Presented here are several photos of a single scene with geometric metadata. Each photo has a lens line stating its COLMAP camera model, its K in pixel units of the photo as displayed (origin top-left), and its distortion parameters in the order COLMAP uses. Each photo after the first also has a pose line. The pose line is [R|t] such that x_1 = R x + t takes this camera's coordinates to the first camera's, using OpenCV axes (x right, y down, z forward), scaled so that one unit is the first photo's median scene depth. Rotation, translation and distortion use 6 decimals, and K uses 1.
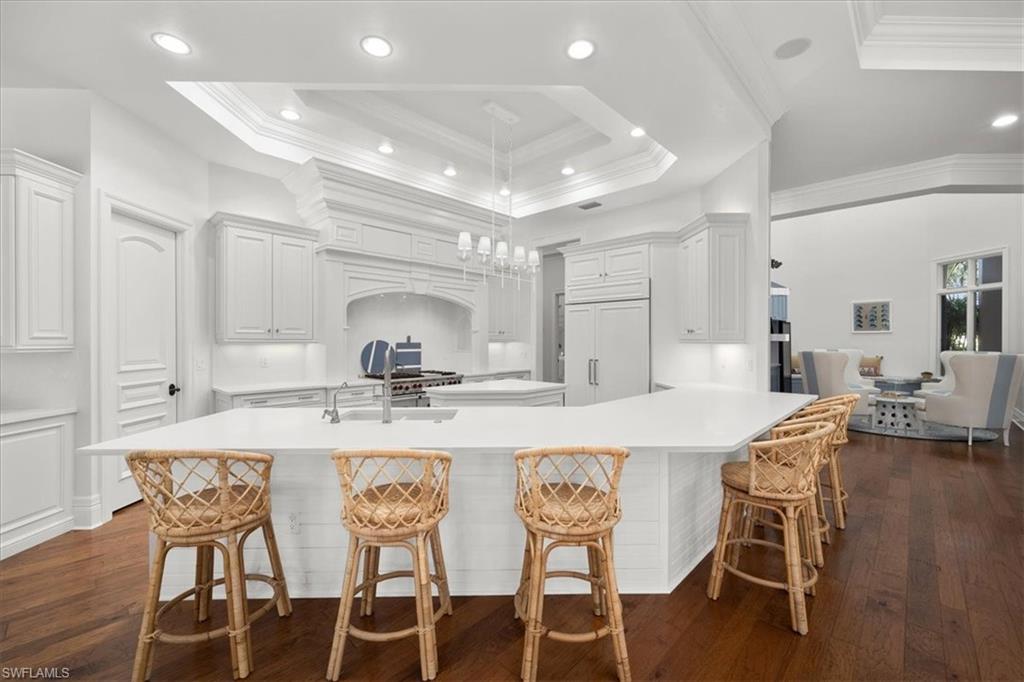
lens RADIAL K [[420.5, 0, 512.0], [0, 420.5, 341.0], [0, 0, 1]] dist [-0.018639, -0.000171]
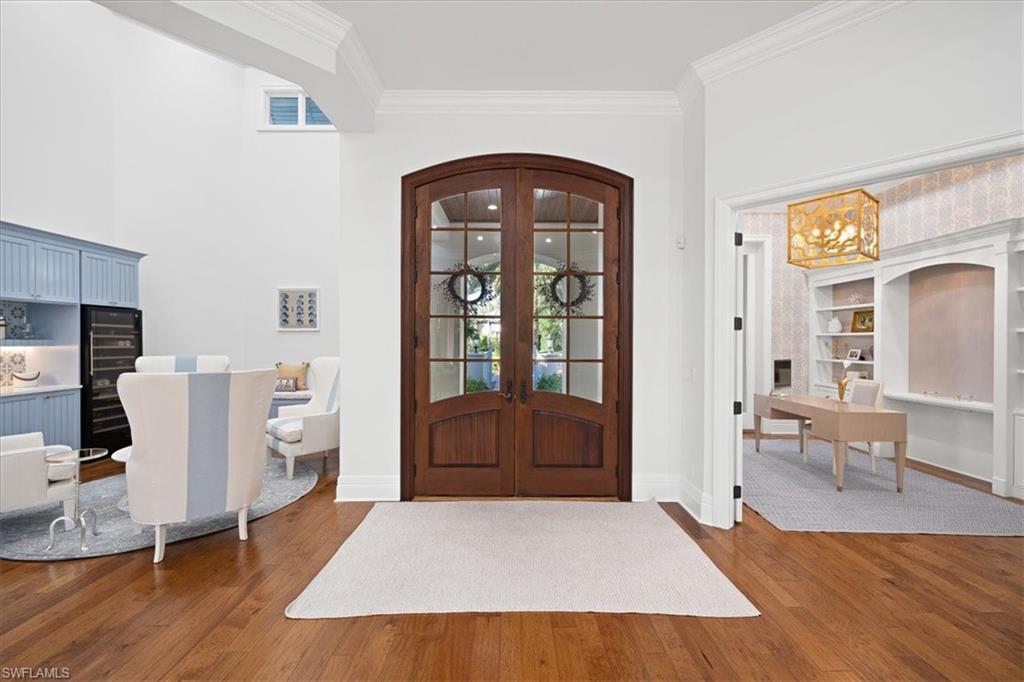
lens RADIAL K [[417.3, 0, 512.0], [0, 417.3, 341.0], [0, 0, 1]] dist [-0.001237, -0.000226]
pose [[0.716094, 0.001700, 0.698002, 0.635466], [-0.002568, 0.999997, 0.000199, -0.003592], [-0.698000, -0.001935, 0.716096, 0.217216]]
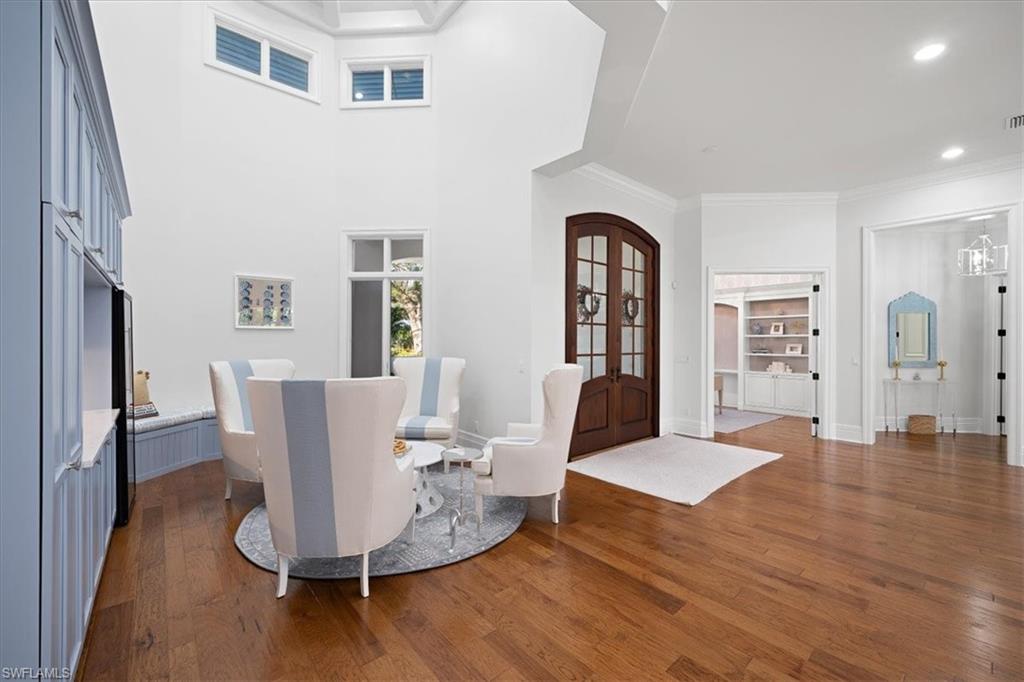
lens RADIAL K [[420.5, 0, 512.0], [0, 420.5, 341.0], [0, 0, 1]] dist [-0.018639, -0.000171]
pose [[0.087243, -0.000904, 0.996187, 0.302741], [-0.002549, 0.999996, 0.001130, -0.004361], [-0.996184, -0.002638, 0.087240, 0.603787]]
